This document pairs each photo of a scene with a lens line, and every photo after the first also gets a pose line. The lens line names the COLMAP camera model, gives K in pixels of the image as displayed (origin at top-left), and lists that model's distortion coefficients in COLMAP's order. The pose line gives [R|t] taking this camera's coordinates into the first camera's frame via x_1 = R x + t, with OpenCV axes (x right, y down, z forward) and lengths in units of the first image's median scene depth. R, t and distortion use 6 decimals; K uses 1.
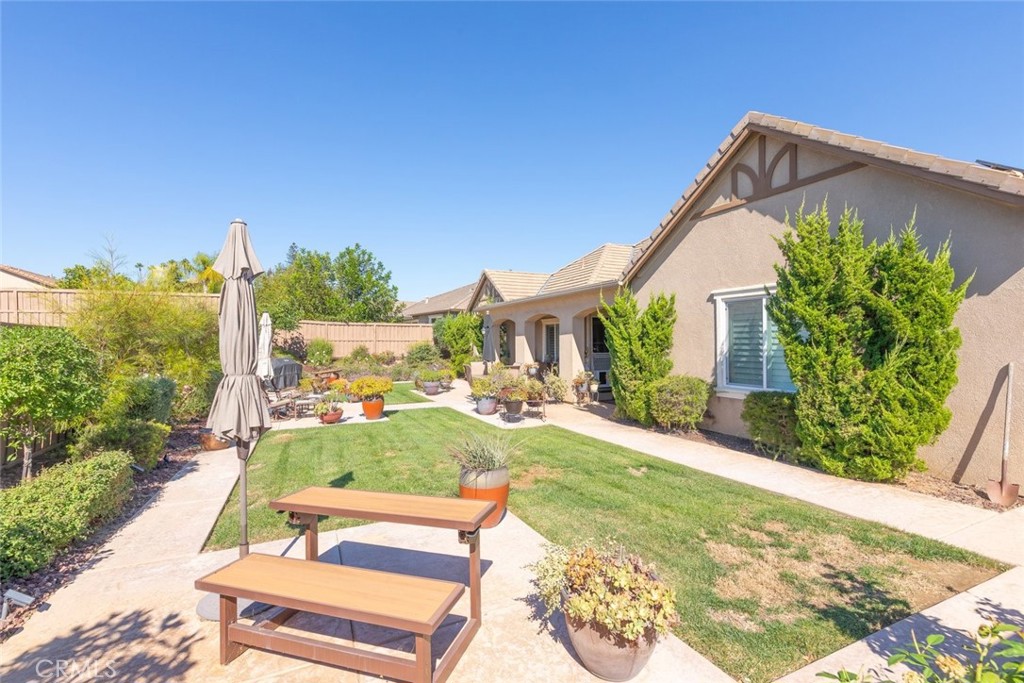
lens RADIAL K [[445.5, 0, 518.5], [0, 445.5, 343.0], [0, 0, 1]] dist [-0.000281, -0.000298]
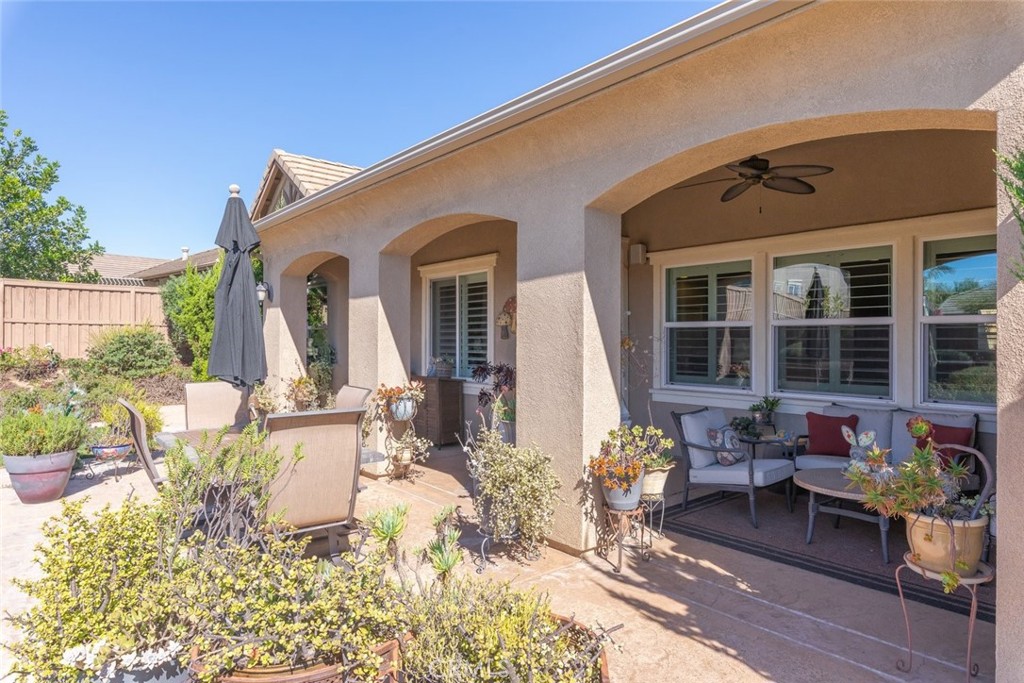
lens RADIAL K [[657.9, 0, 512.0], [0, 657.9, 341.5], [0, 0, 1]] dist [-0.003978, -0.000469]
pose [[0.973227, 0.006731, 0.229749, -0.000969], [-0.007769, 0.999963, 0.003614, 0.010096], [-0.229716, -0.005302, 0.973243, 0.424227]]
